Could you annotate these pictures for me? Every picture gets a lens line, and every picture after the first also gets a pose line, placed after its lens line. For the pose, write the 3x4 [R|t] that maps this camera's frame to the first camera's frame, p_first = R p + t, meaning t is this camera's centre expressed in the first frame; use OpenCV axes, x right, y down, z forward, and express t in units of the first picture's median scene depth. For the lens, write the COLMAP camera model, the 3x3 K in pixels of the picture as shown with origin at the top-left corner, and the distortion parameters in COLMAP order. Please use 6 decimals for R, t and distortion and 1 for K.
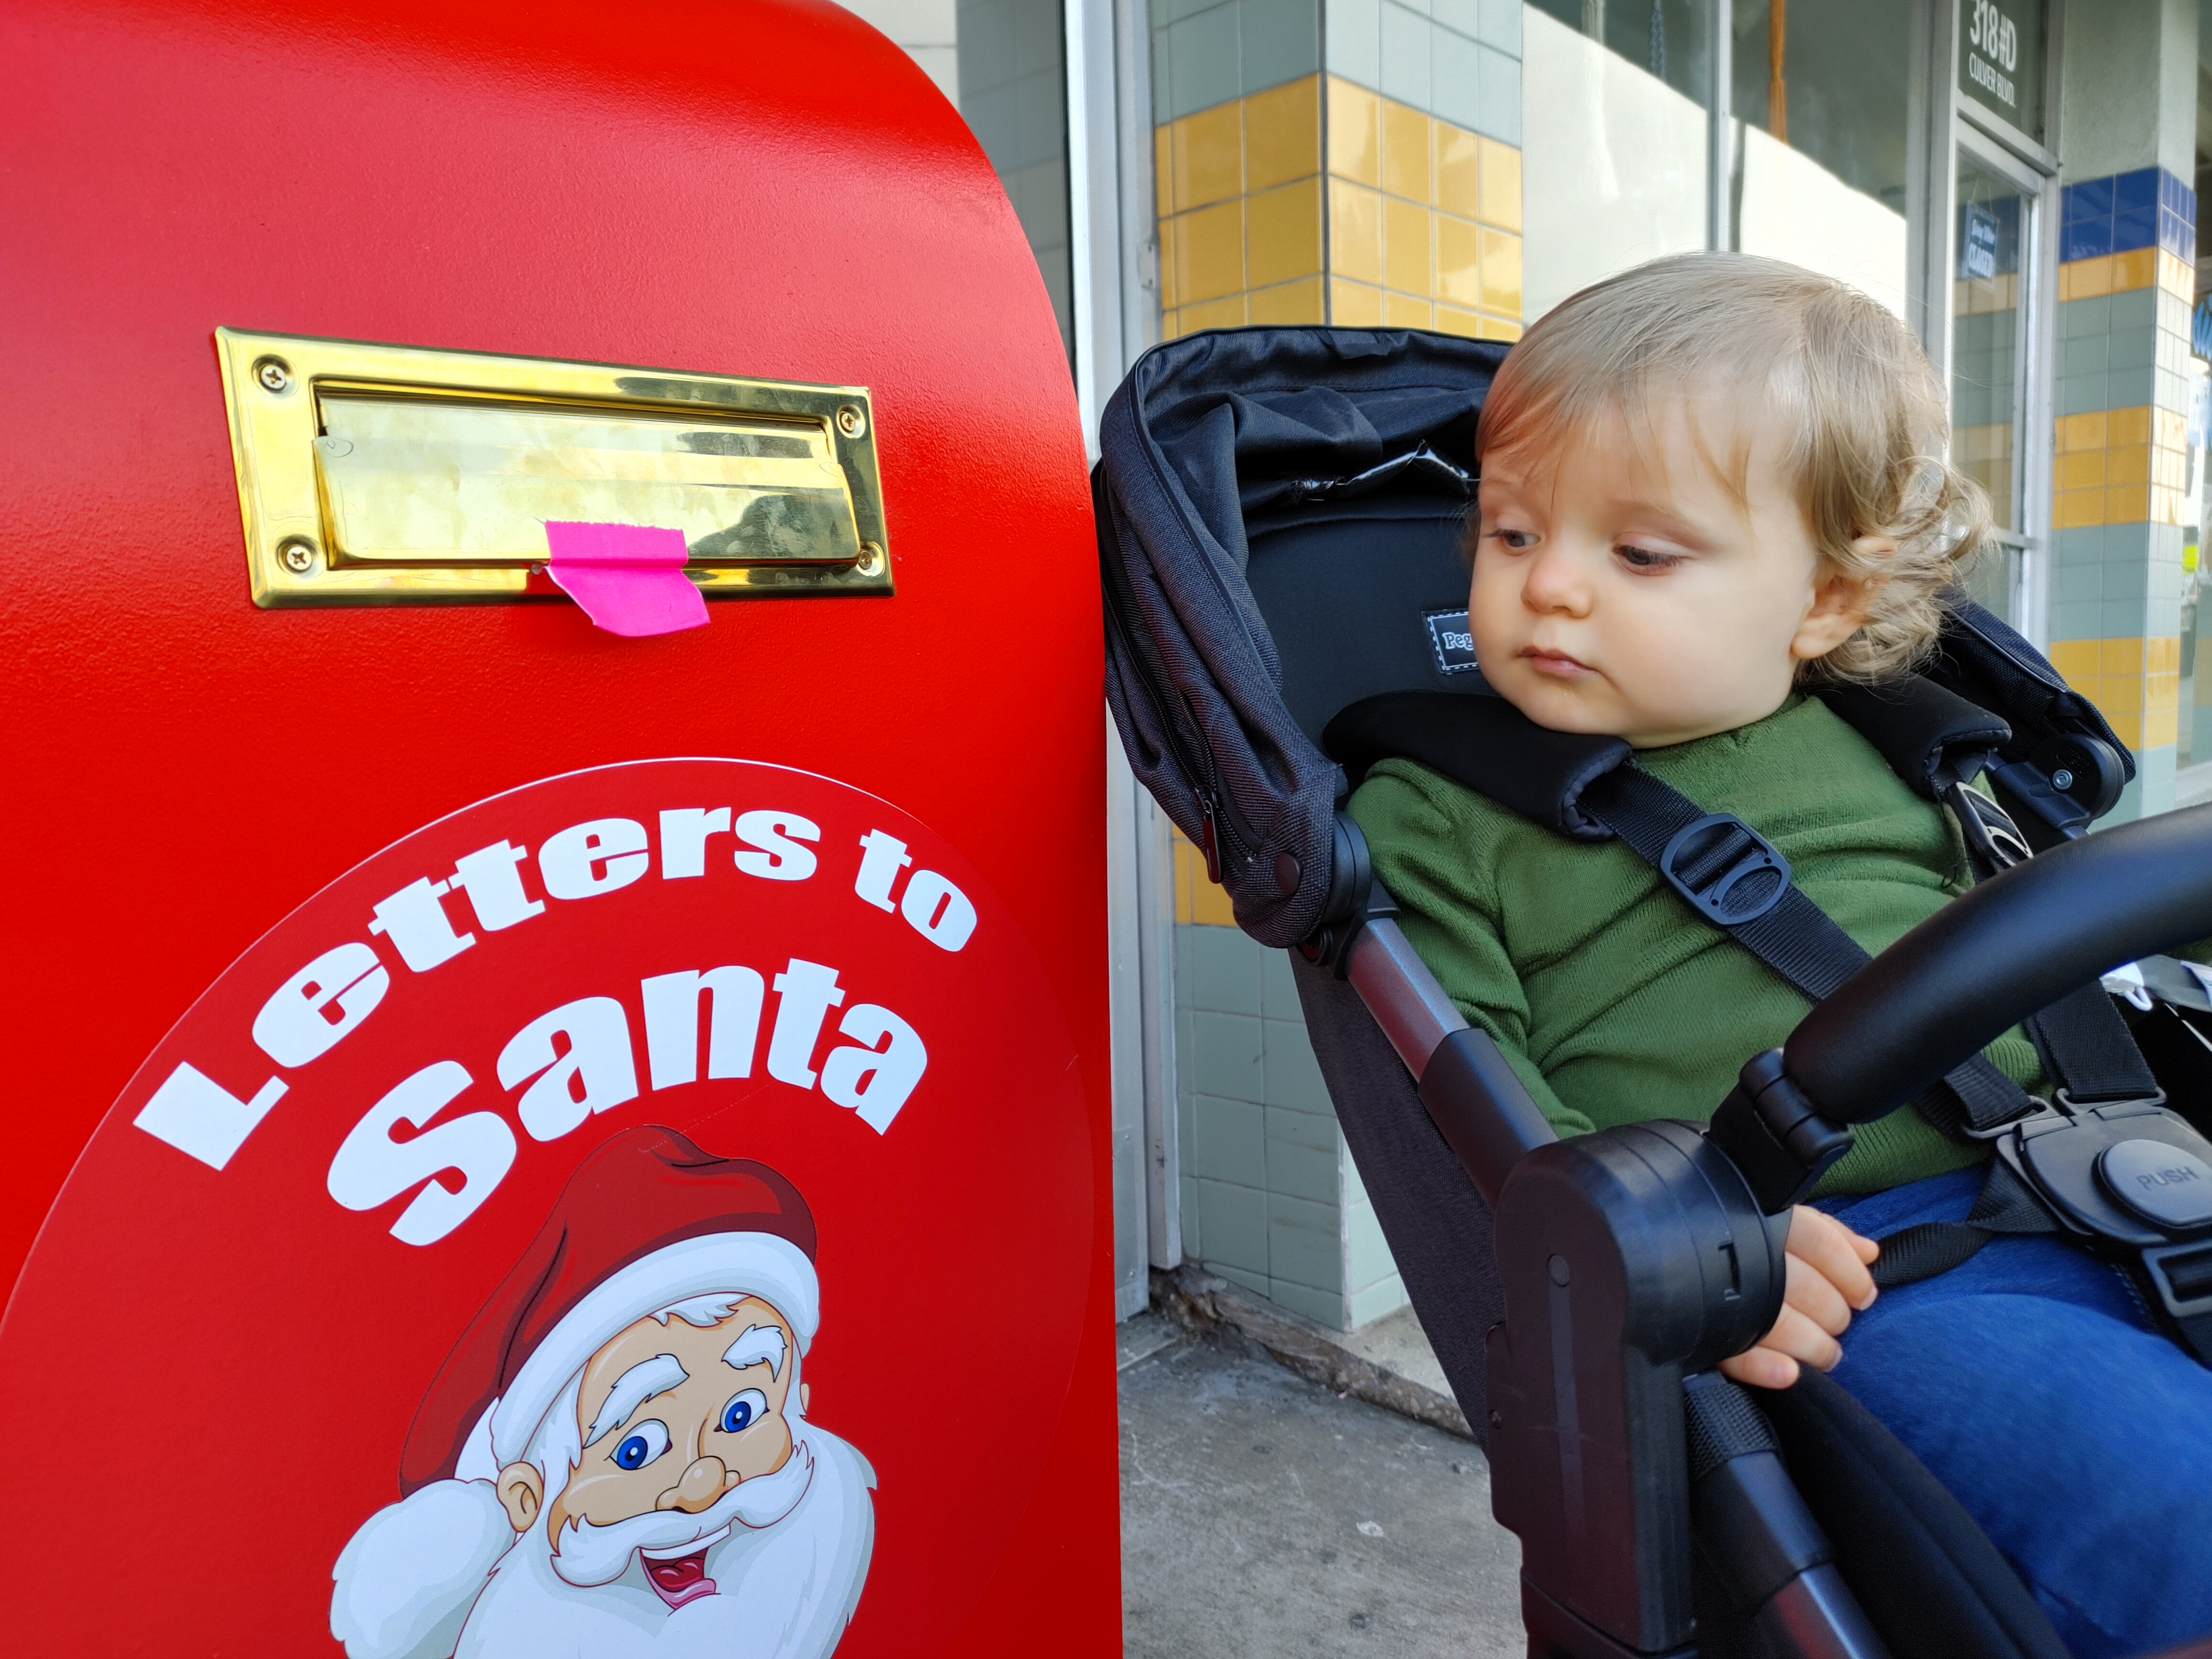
lens RADIAL K [[1715.1, 0, 1089.7], [0, 1715.1, 833.3], [0, 0, 1]] dist [0.038081, -0.034987]
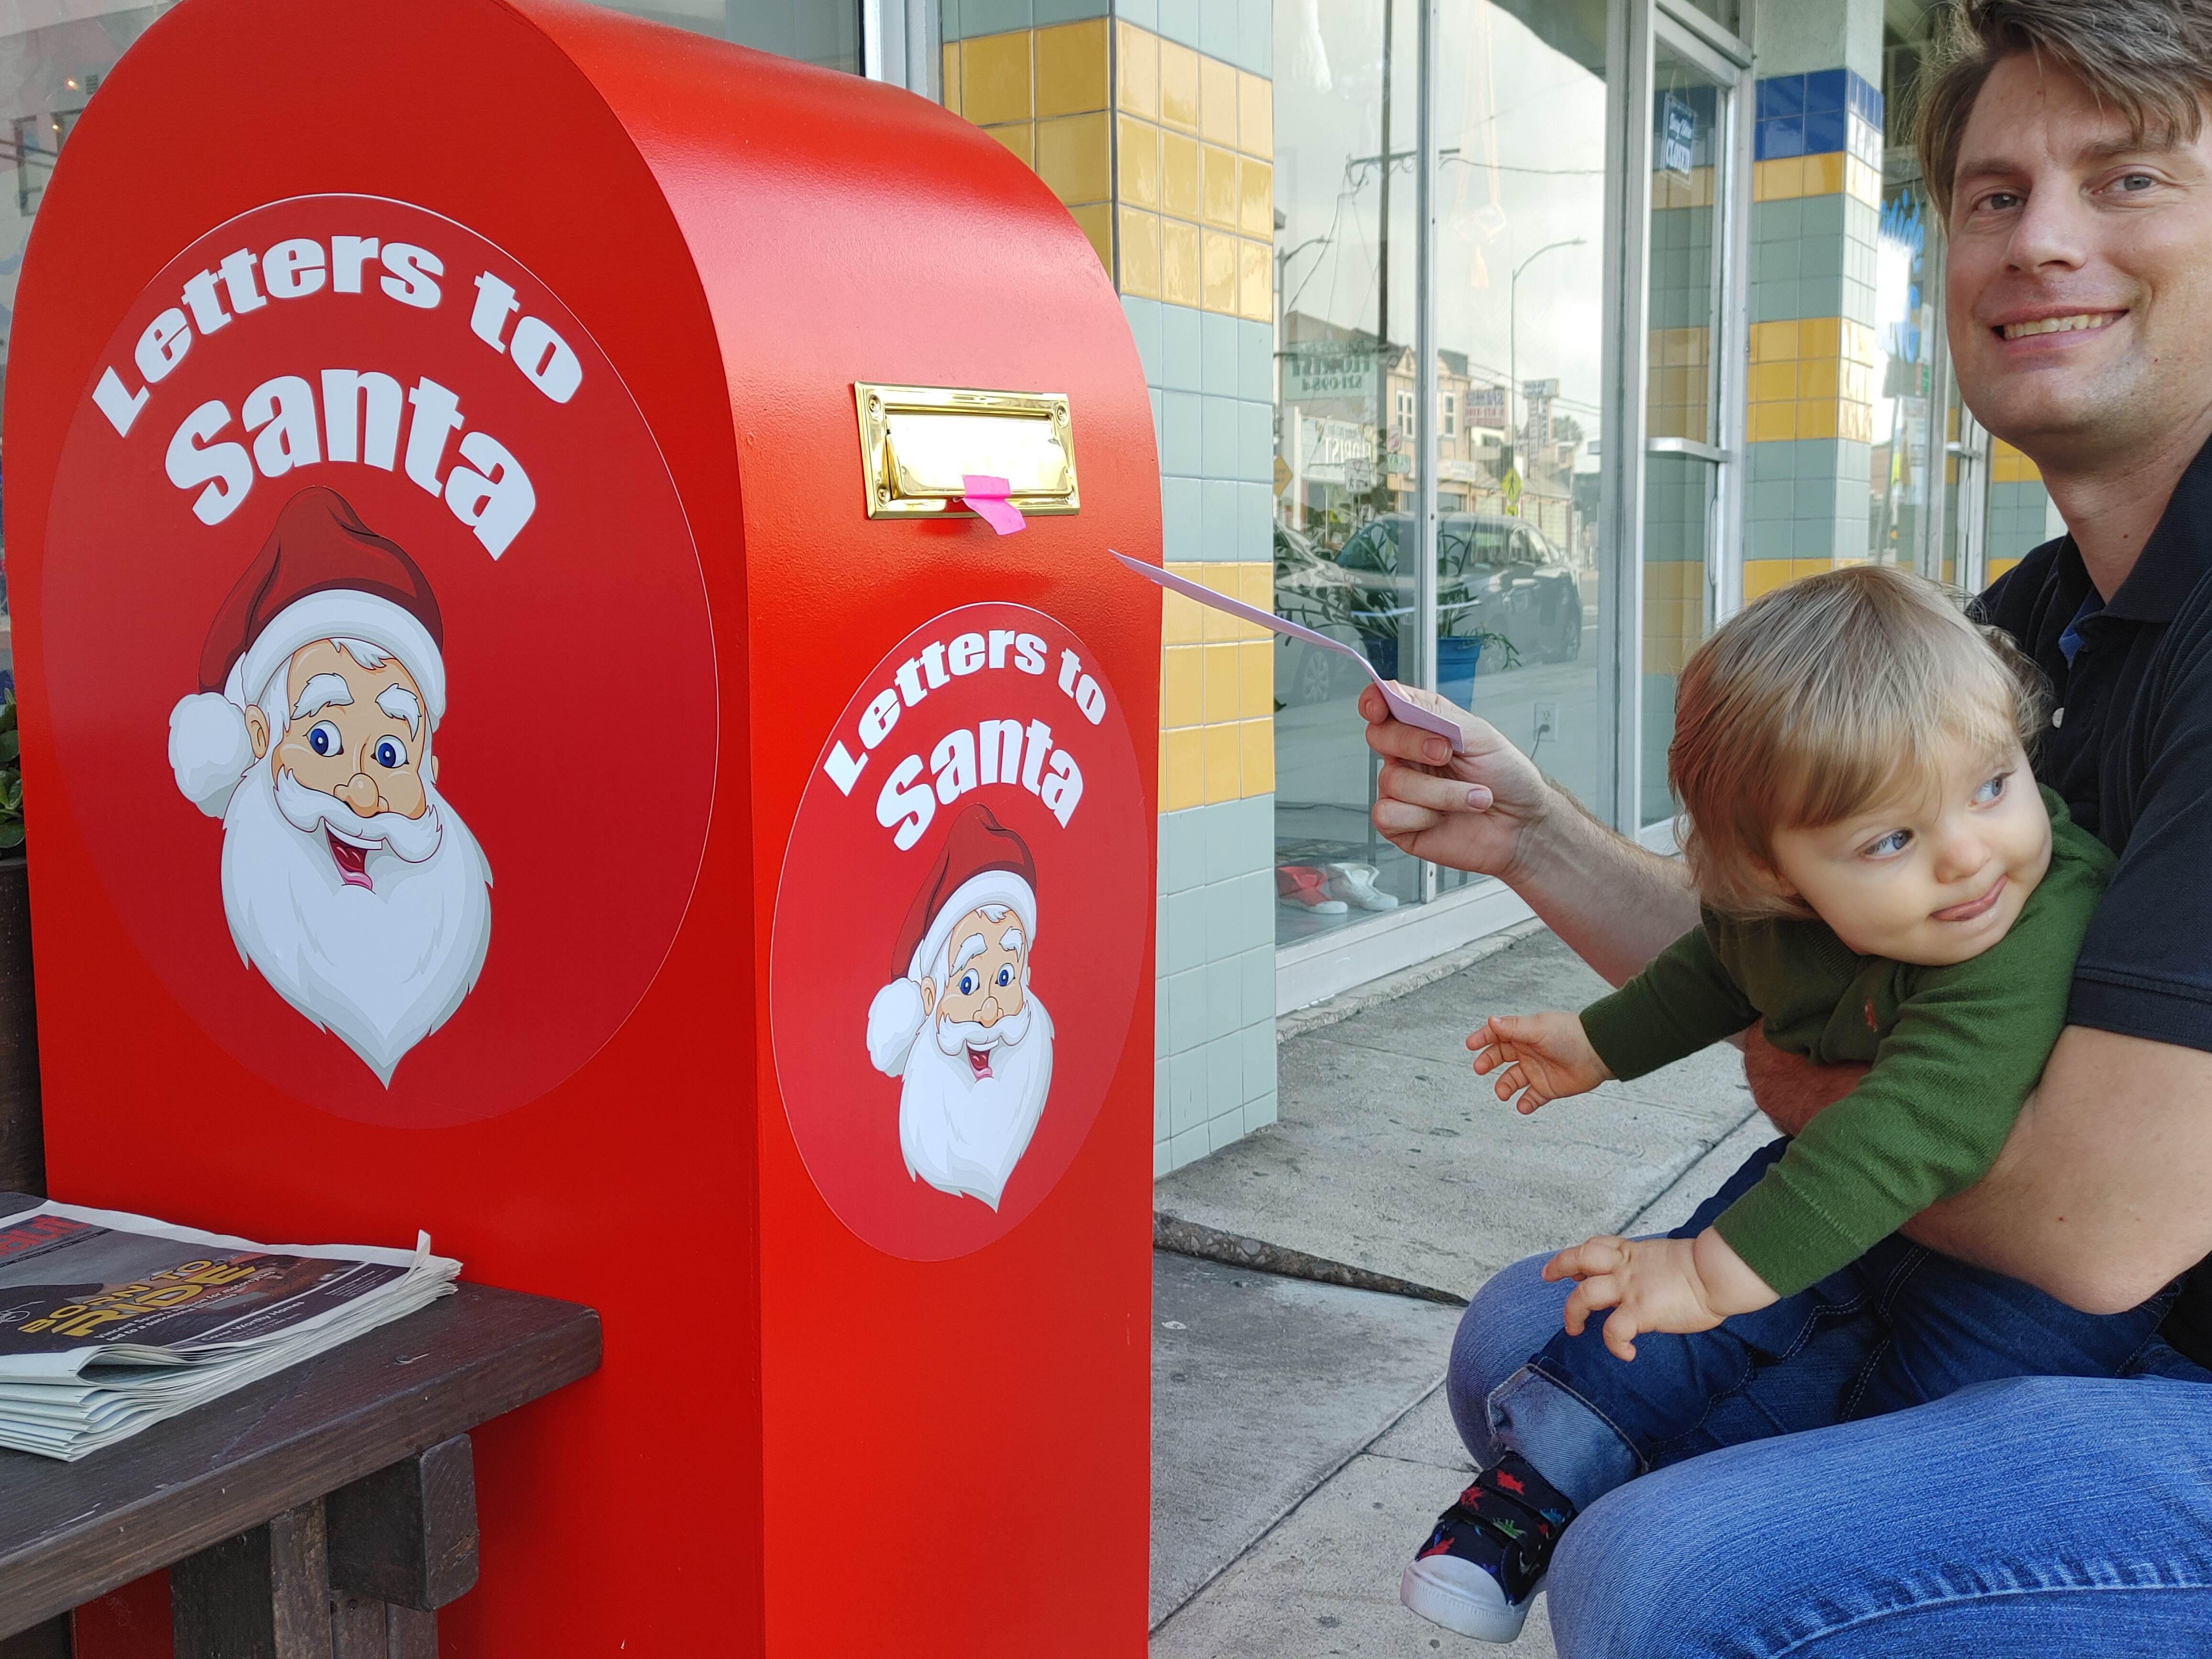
lens RADIAL K [[2328.4, 0, 1107.1], [0, 2328.4, 871.1], [0, 0, 1]] dist [0.010178, -0.008869]
pose [[0.973201, -0.010879, 0.229697, -0.650274], [0.004099, 0.999542, 0.029976, 0.157281], [-0.229918, -0.028231, 0.972801, -1.353014]]
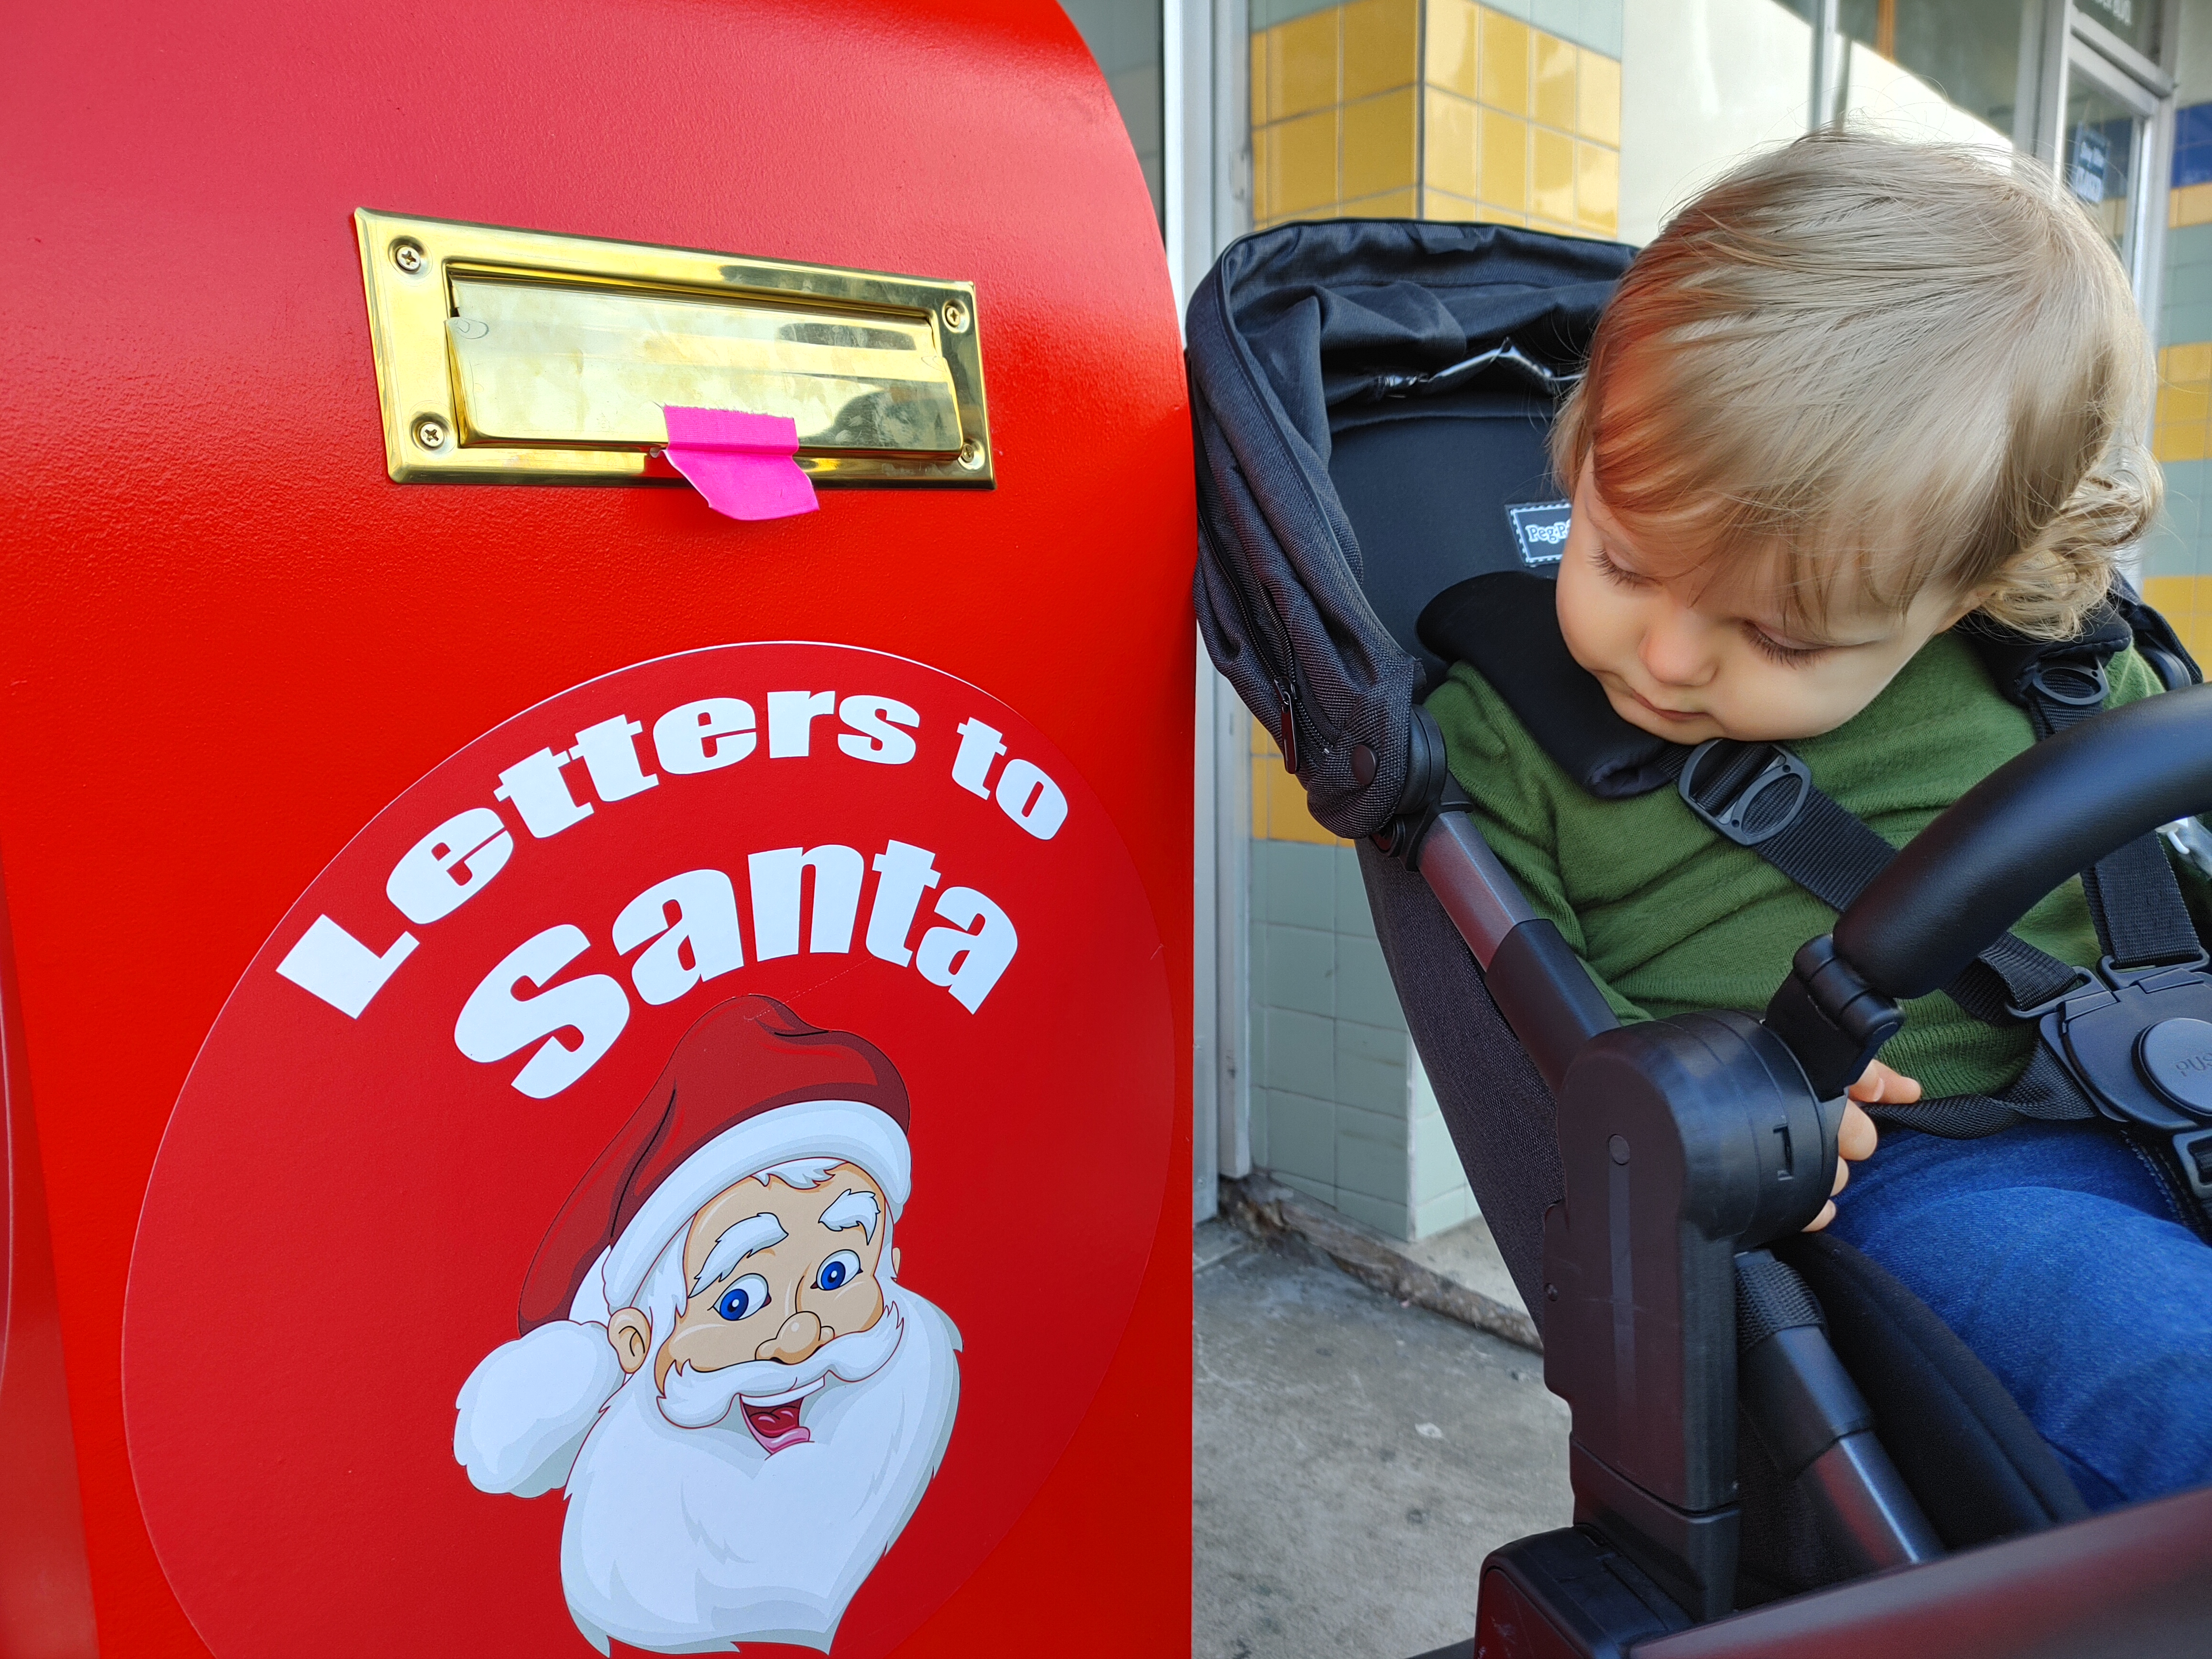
lens RADIAL K [[1716.5, 0, 1127.5], [0, 1716.5, 822.2], [0, 0, 1]] dist [0.028175, -0.017142]
pose [[0.999569, 0.021655, -0.019842, -0.010549], [-0.020867, 0.999017, 0.039110, 0.018747], [0.020670, -0.038679, 0.999038, -0.029907]]
